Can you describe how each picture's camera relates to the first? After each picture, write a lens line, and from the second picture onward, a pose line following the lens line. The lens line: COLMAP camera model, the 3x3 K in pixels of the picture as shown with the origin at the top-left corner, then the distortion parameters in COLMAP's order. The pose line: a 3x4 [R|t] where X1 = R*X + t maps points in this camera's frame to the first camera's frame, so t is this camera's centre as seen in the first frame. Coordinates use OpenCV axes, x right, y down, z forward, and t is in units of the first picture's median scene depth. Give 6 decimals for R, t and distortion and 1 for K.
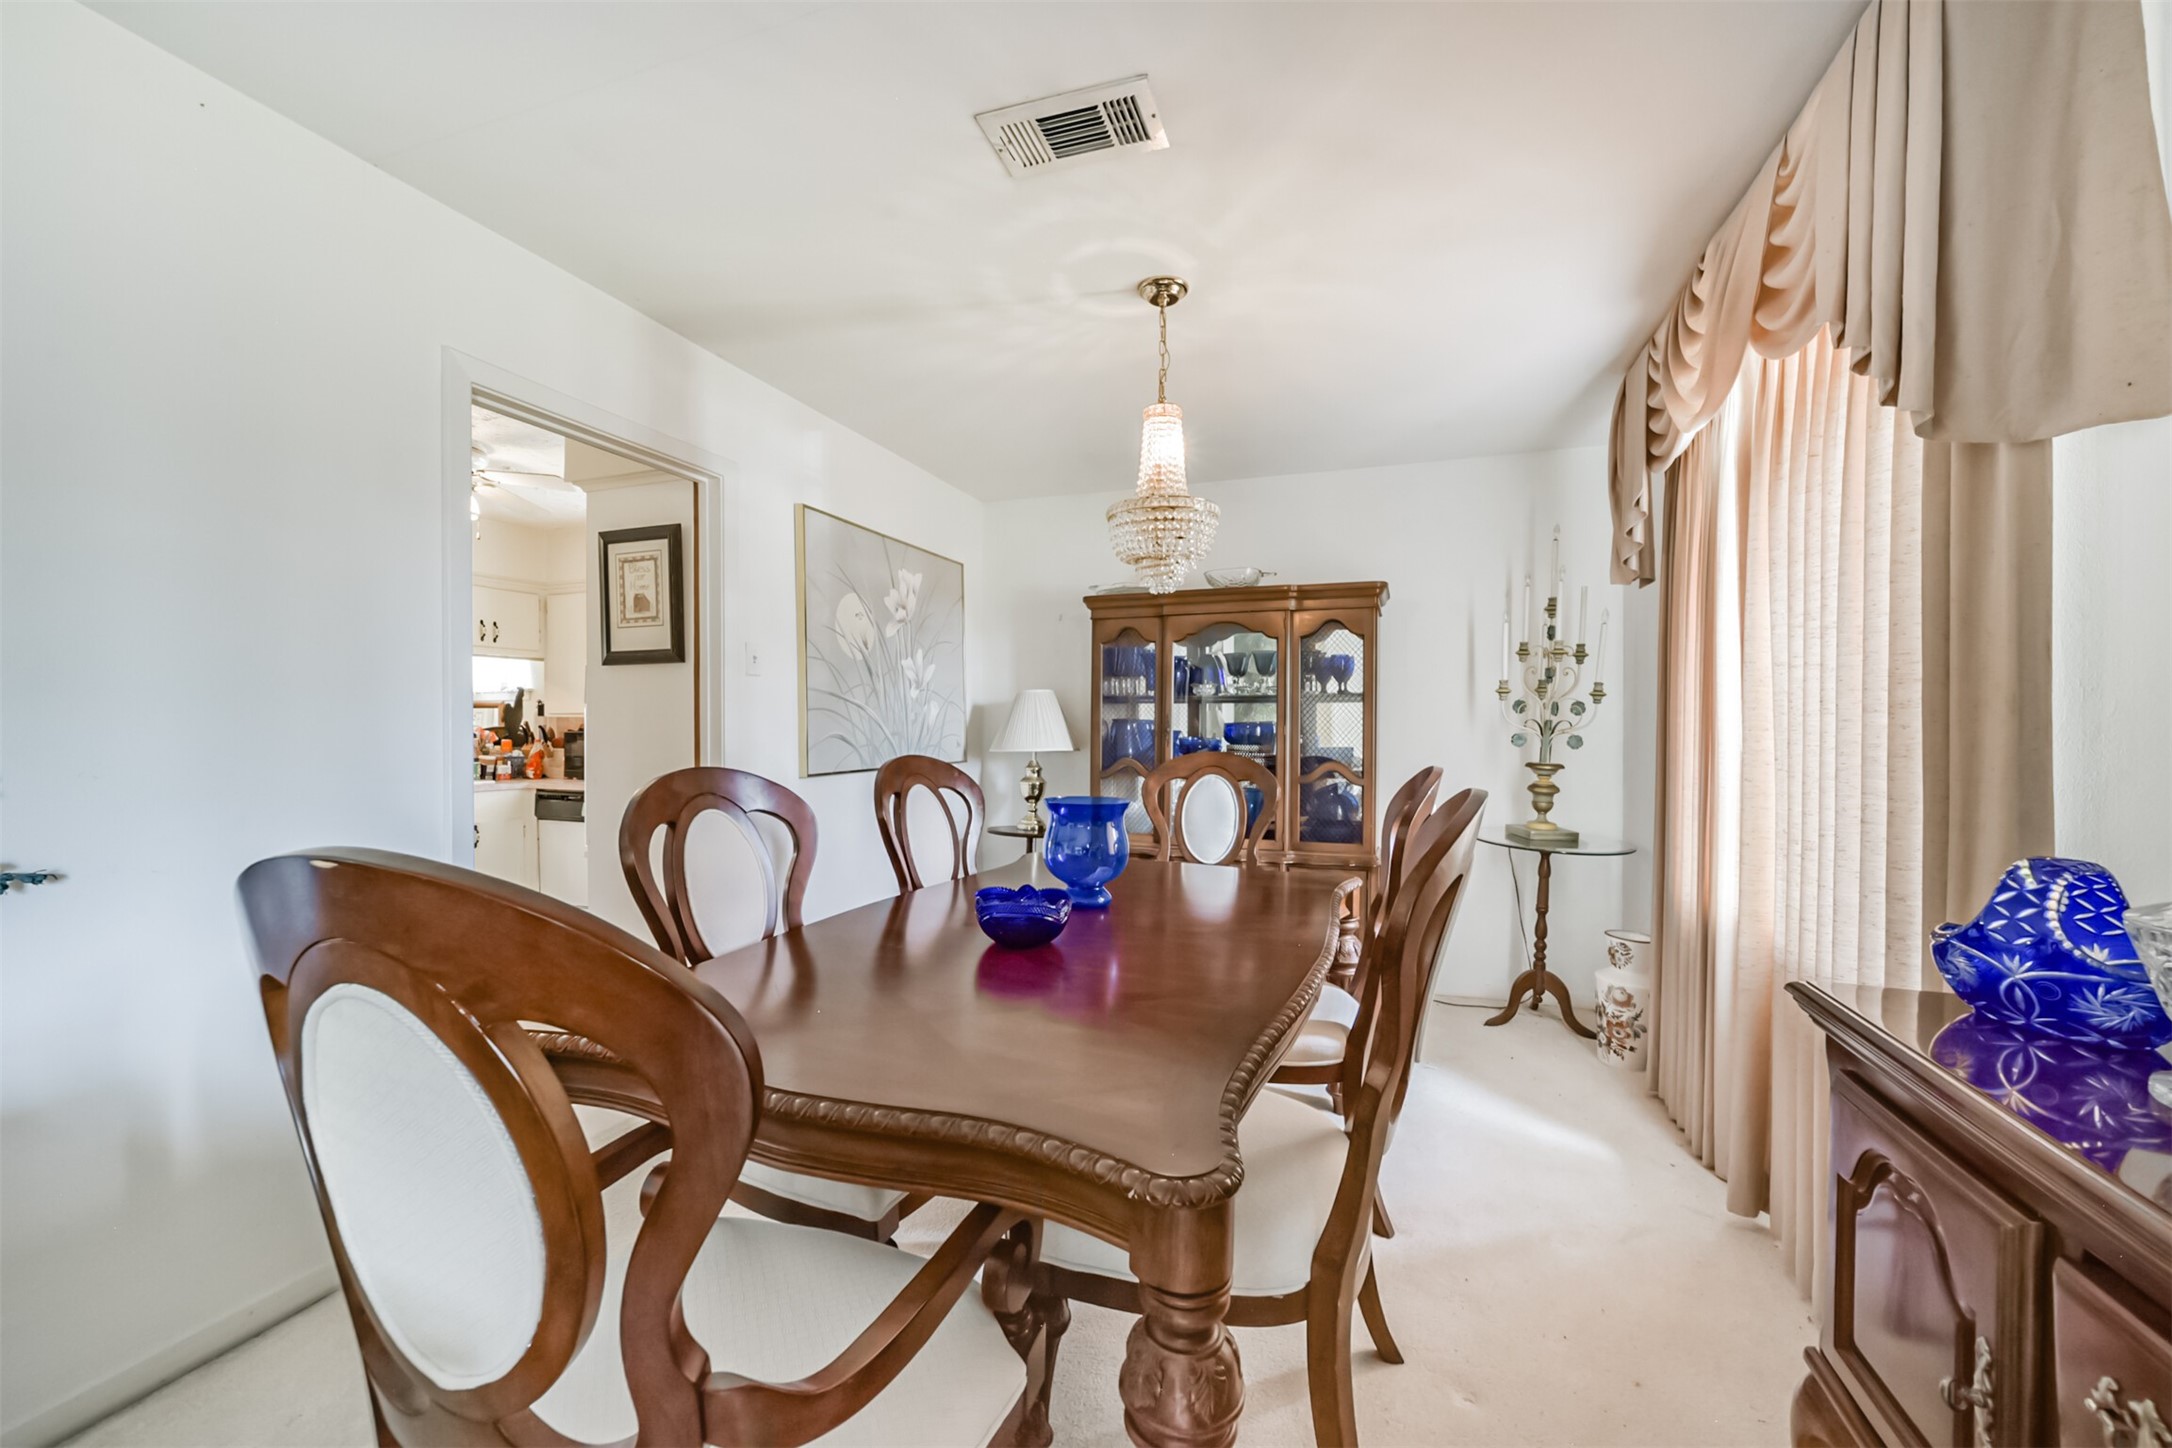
lens RADIAL K [[863.0, 0, 1092.1], [0, 863.0, 729.2], [0, 0, 1]] dist [-0.033650, 0.011972]
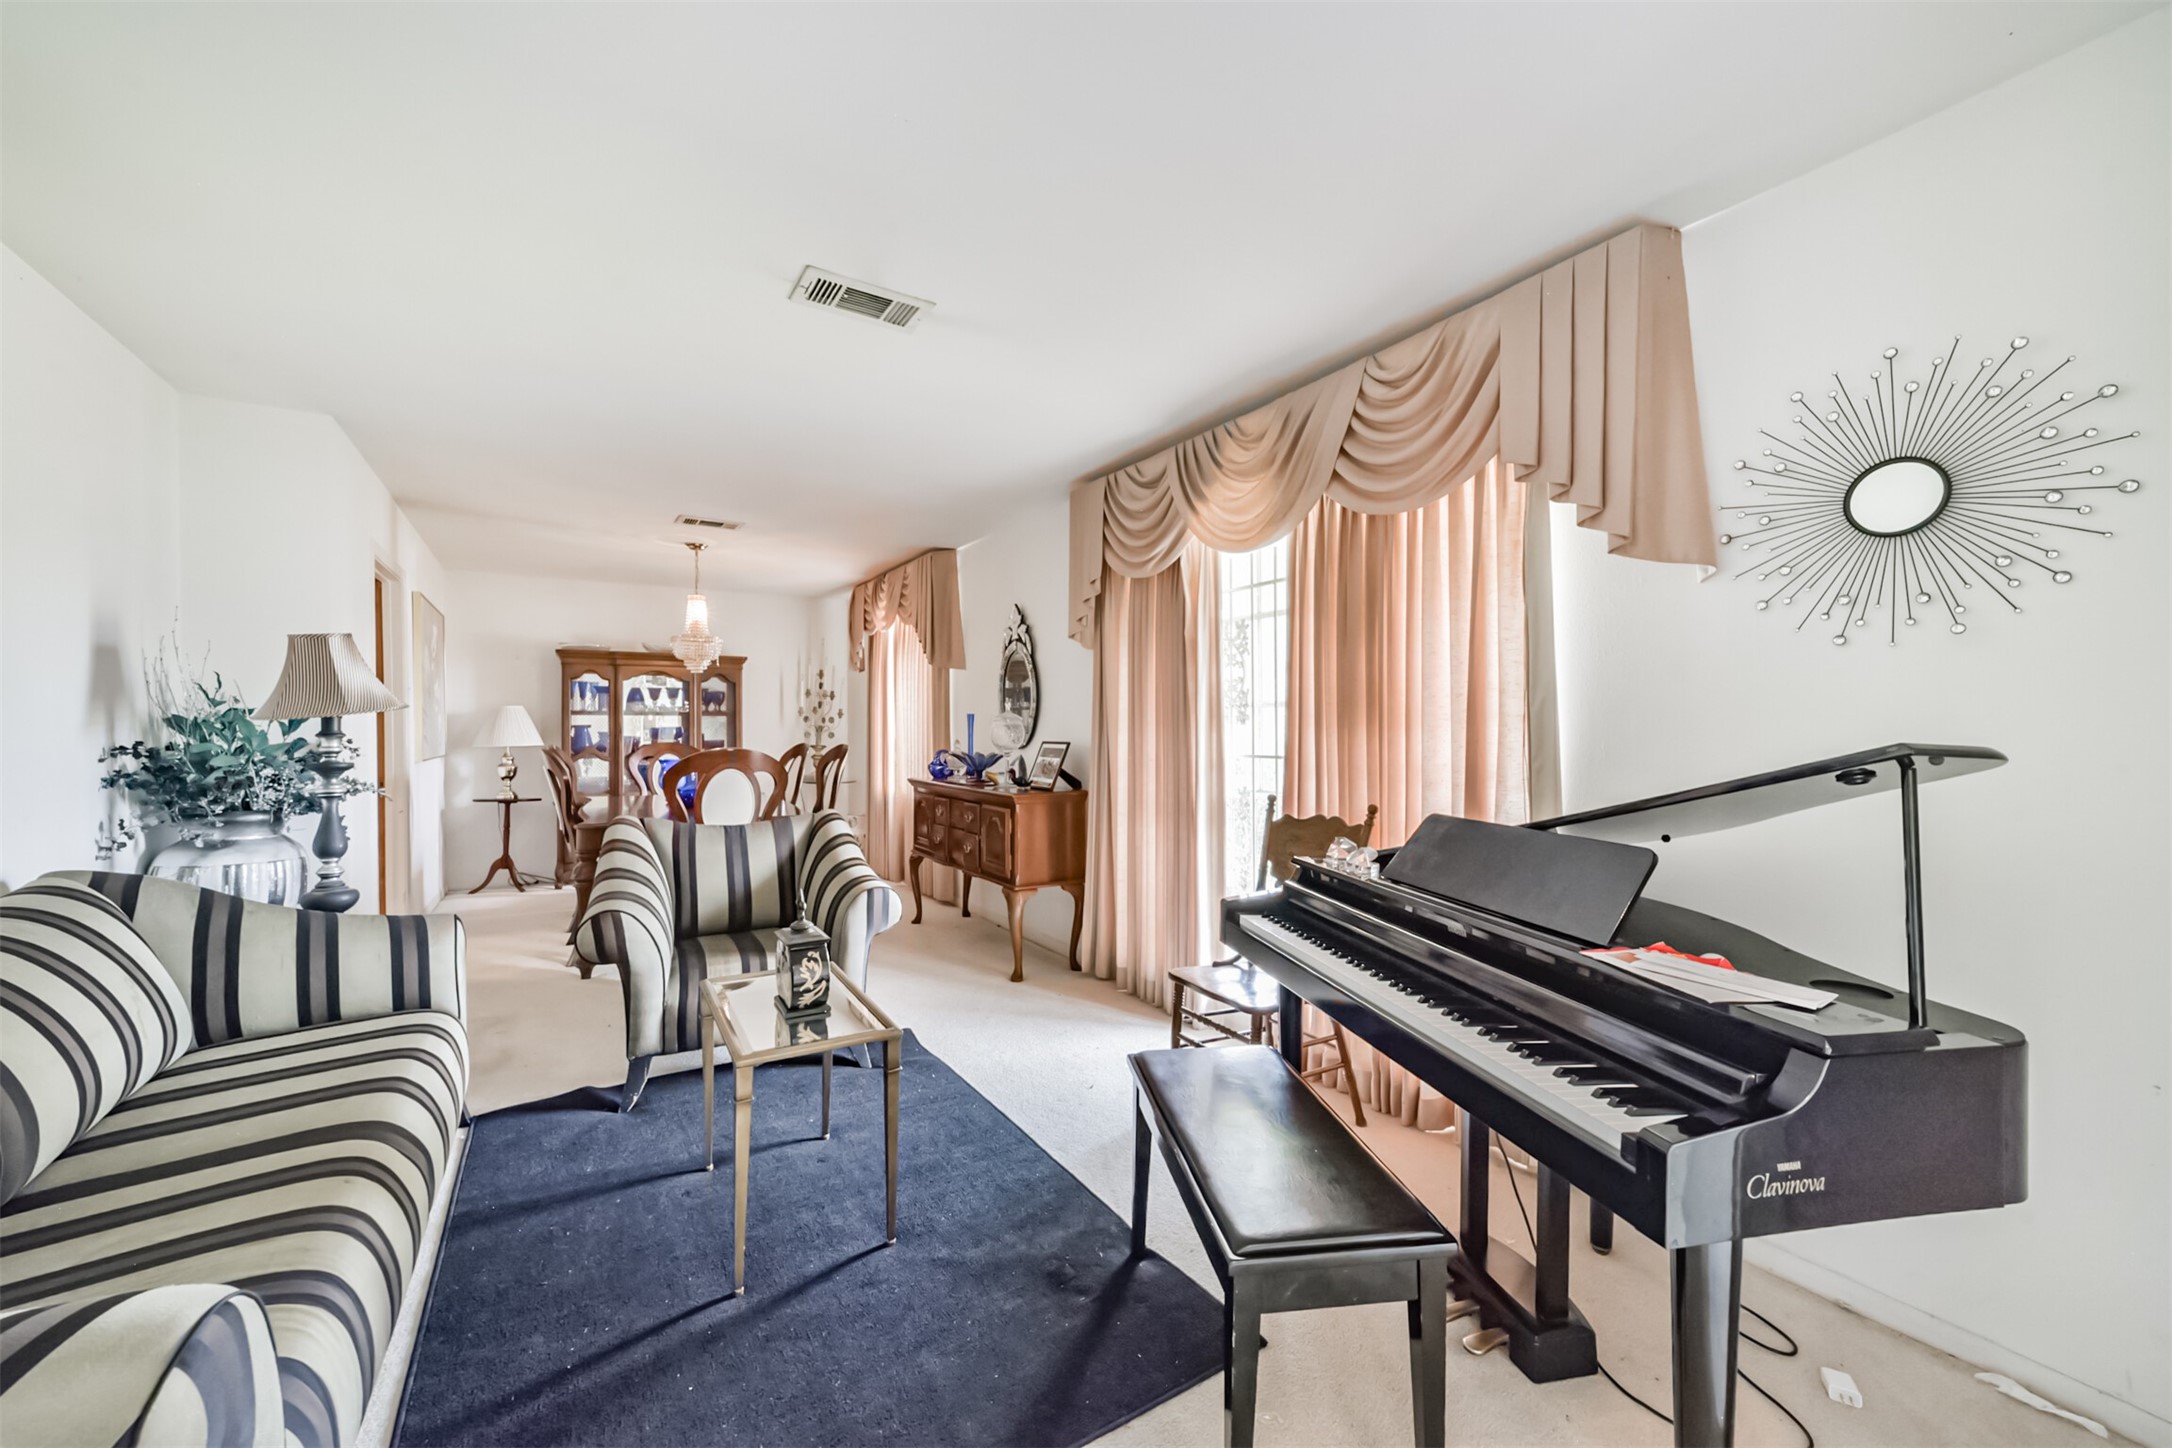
lens RADIAL K [[863.0, 0, 1092.1], [0, 863.0, 729.2], [0, 0, 1]] dist [-0.033650, 0.011972]
pose [[0.627985, -0.007795, 0.778186, -0.737416], [0.006648, 0.999967, 0.004651, -0.006407], [-0.778197, 0.002253, 0.628016, -0.920416]]
